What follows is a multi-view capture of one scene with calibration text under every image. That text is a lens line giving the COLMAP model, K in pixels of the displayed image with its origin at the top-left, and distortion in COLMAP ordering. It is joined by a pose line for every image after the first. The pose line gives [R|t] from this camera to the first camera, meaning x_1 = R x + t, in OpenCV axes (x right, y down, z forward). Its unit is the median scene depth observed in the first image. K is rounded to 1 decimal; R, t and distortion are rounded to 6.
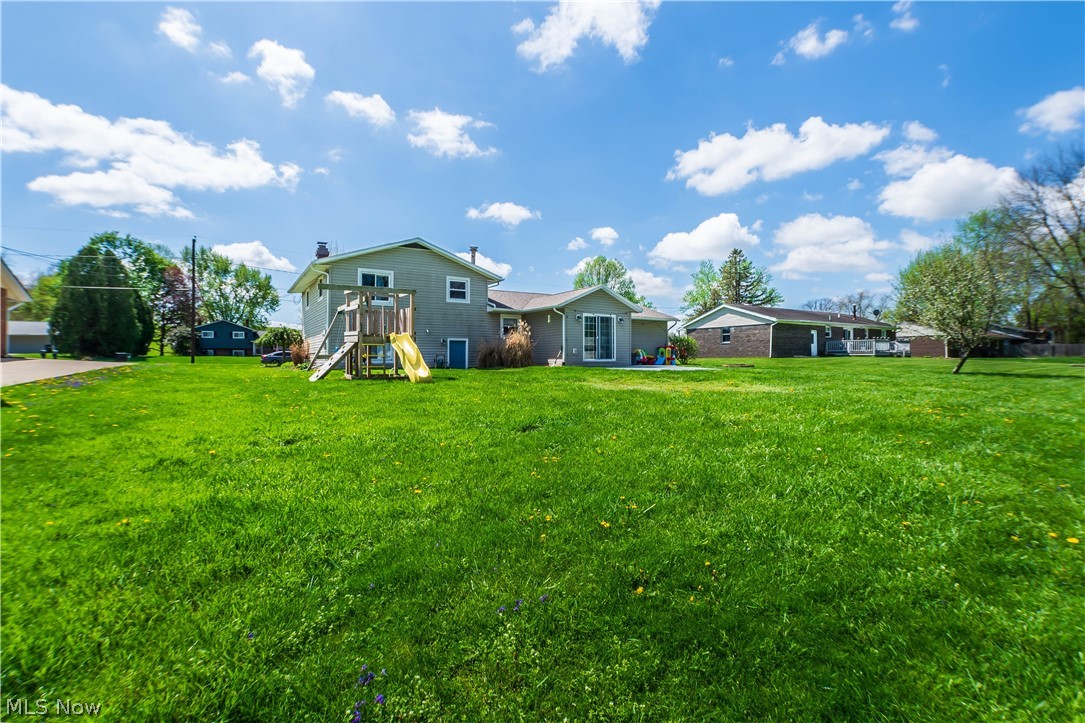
lens RADIAL K [[493.5, 0, 542.5], [0, 493.5, 361.5], [0, 0, 1]] dist [-0.034902, 0.000114]
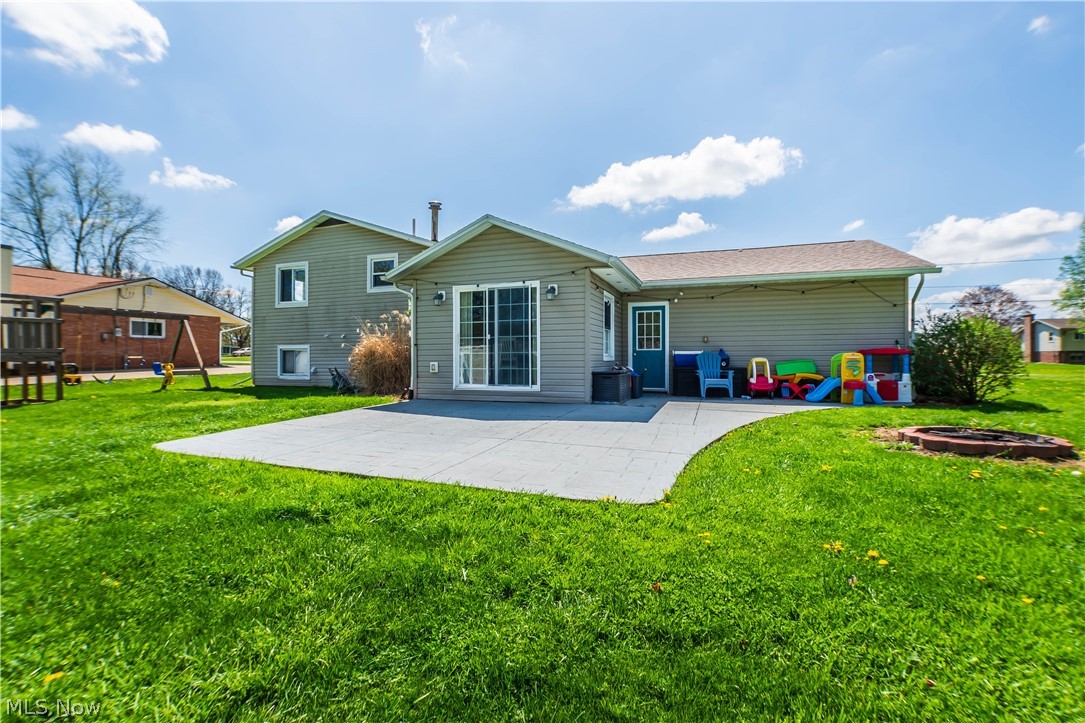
lens RADIAL K [[500.4, 0, 542.5], [0, 500.4, 361.5], [0, 0, 1]] dist [0.000578, 0.000046]
pose [[0.600538, 0.001238, -0.799596, 0.504906], [-0.005109, 0.999984, -0.002289, -0.024562], [0.799580, 0.005460, 0.600534, 0.762407]]
